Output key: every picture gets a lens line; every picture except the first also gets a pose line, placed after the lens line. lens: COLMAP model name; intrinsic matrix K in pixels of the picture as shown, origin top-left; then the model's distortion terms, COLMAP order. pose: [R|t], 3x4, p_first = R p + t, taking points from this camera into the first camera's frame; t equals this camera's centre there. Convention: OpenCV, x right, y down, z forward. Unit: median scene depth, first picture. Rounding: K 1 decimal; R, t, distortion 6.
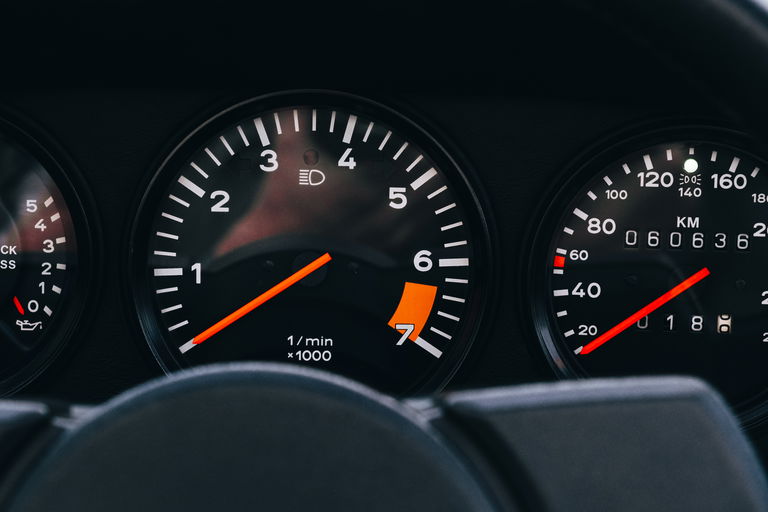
lens RADIAL K [[1672.2, 0, 382.7], [0, 1672.2, 258.3], [0, 0, 1]] dist [-0.037571, 0.000000]
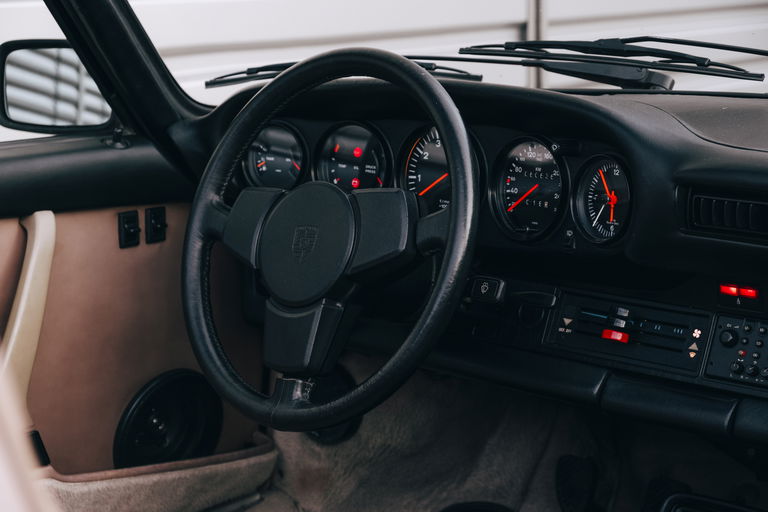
lens RADIAL K [[1643.5, 0, 384.2], [0, 1643.5, 256.2], [0, 0, 1]] dist [-0.051273, 0.000000]
pose [[0.741440, 0.087325, -0.665313, 1.928552], [-0.089056, 0.995531, 0.031422, 0.064639], [0.665083, 0.035953, 0.745903, -1.360971]]
